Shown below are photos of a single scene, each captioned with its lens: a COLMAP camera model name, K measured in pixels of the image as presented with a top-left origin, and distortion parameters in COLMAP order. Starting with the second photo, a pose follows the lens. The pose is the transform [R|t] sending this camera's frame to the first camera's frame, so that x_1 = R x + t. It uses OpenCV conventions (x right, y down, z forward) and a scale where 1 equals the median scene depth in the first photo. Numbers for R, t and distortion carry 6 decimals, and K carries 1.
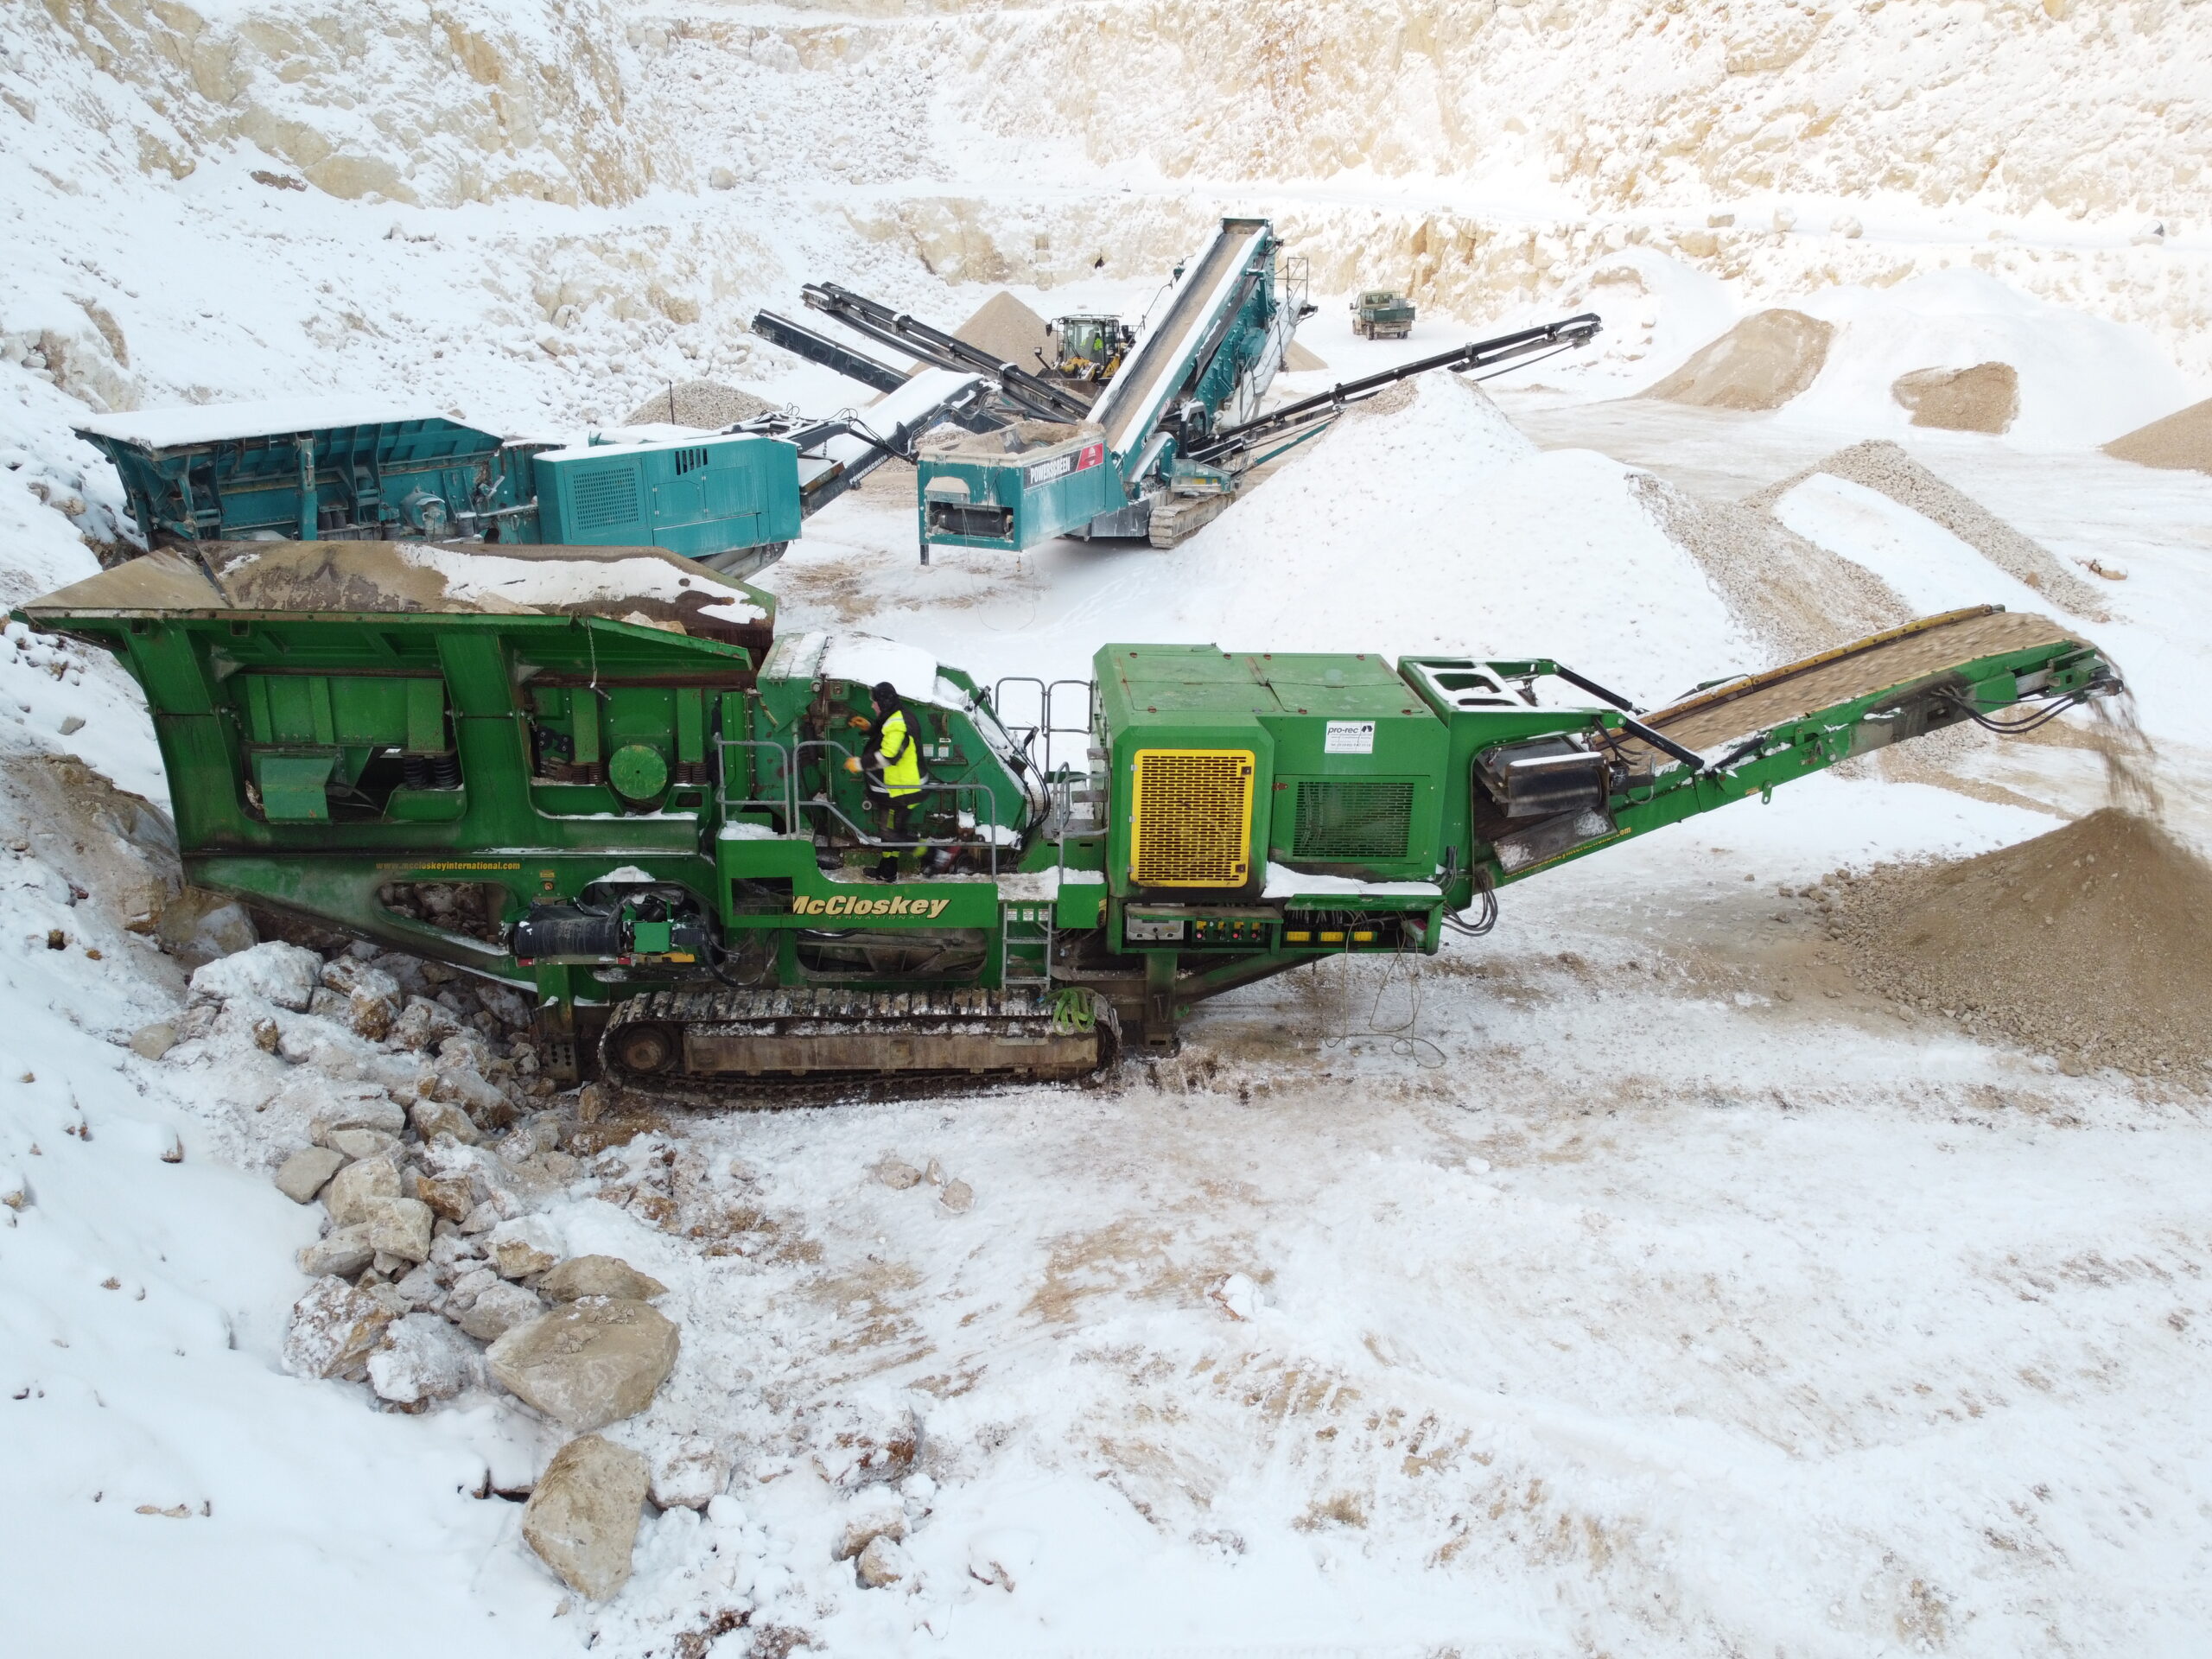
lens RADIAL K [[1669.3, 0, 1107.5], [0, 1669.3, 841.2], [0, 0, 1]] dist [0.001479, -0.004357]
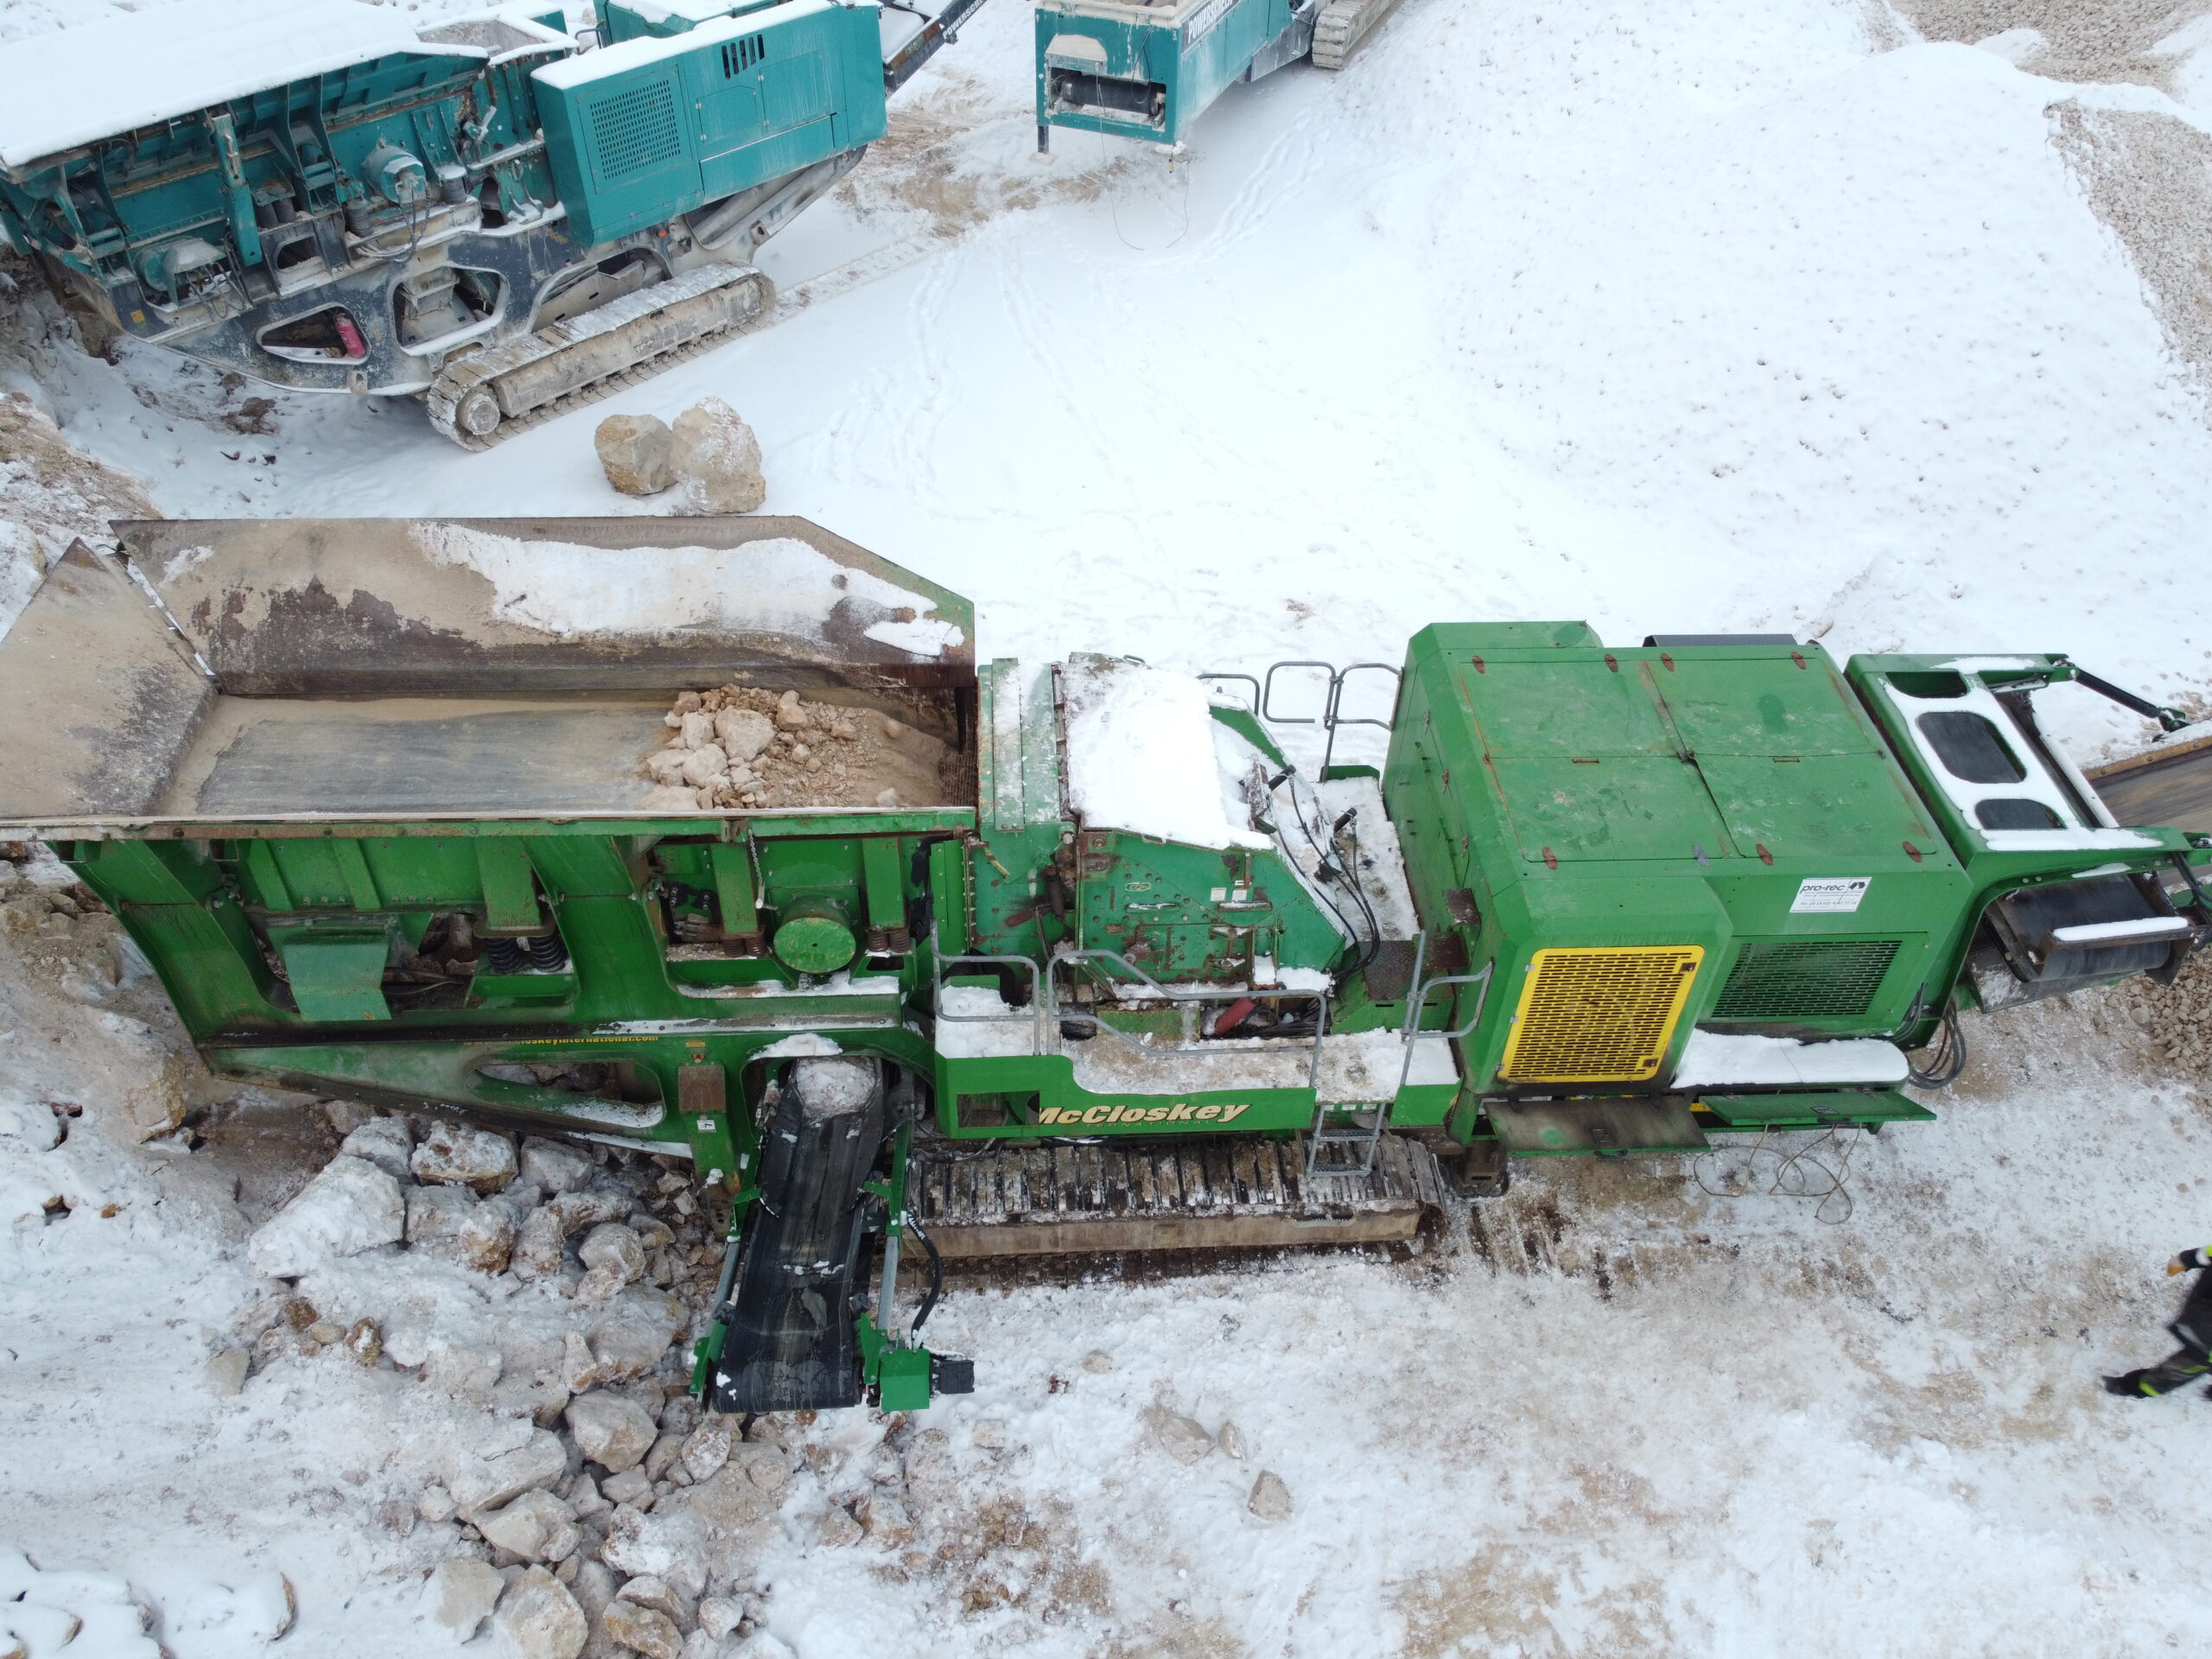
lens RADIAL K [[1668.4, 0, 1104.8], [0, 1668.4, 839.0], [0, 0, 1]] dist [0.004118, -0.005693]
pose [[0.999939, 0.006378, -0.009016, -0.143724], [-0.002441, 0.923844, 0.382762, -0.332753], [0.010770, -0.382717, 0.923803, 0.344526]]
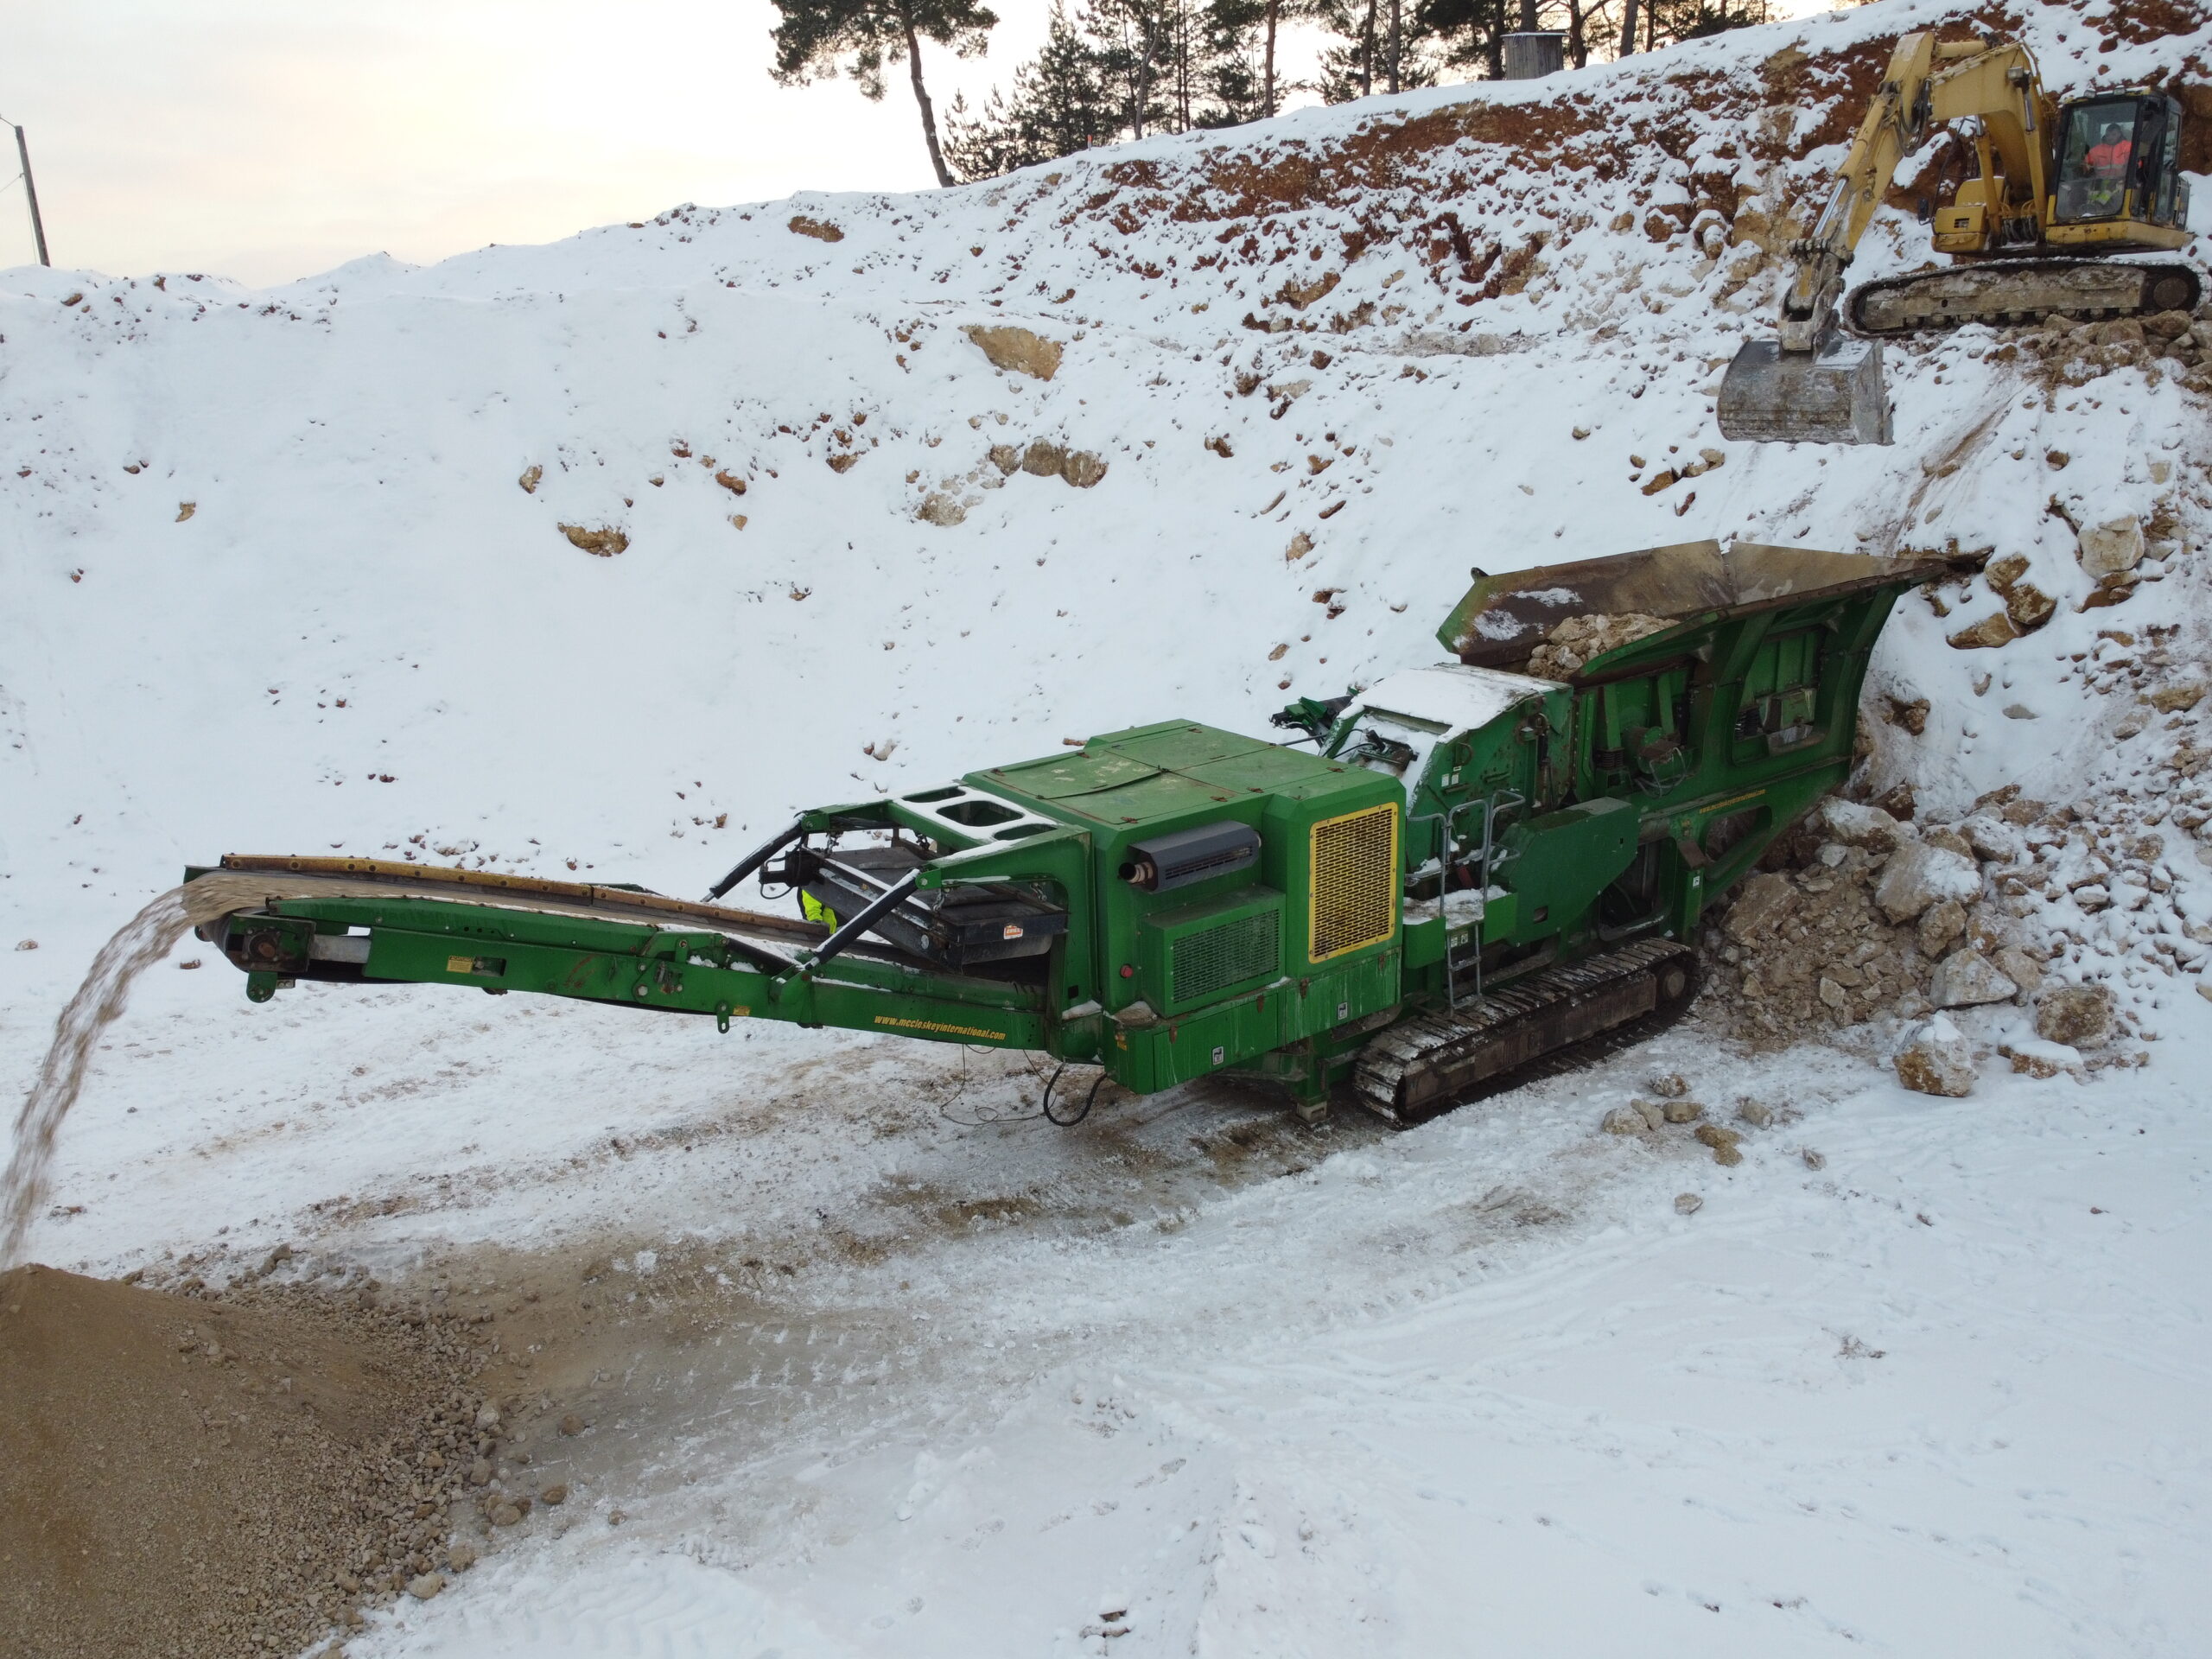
lens RADIAL K [[1672.5, 0, 1104.1], [0, 1672.5, 830.6], [0, 0, 1]] dist [0.029321, -0.063233]
pose [[-0.843628, 0.153167, -0.514618, 0.623998], [-0.185996, 0.815741, 0.547698, -0.589654], [0.503684, 0.557770, -0.659693, 1.649615]]
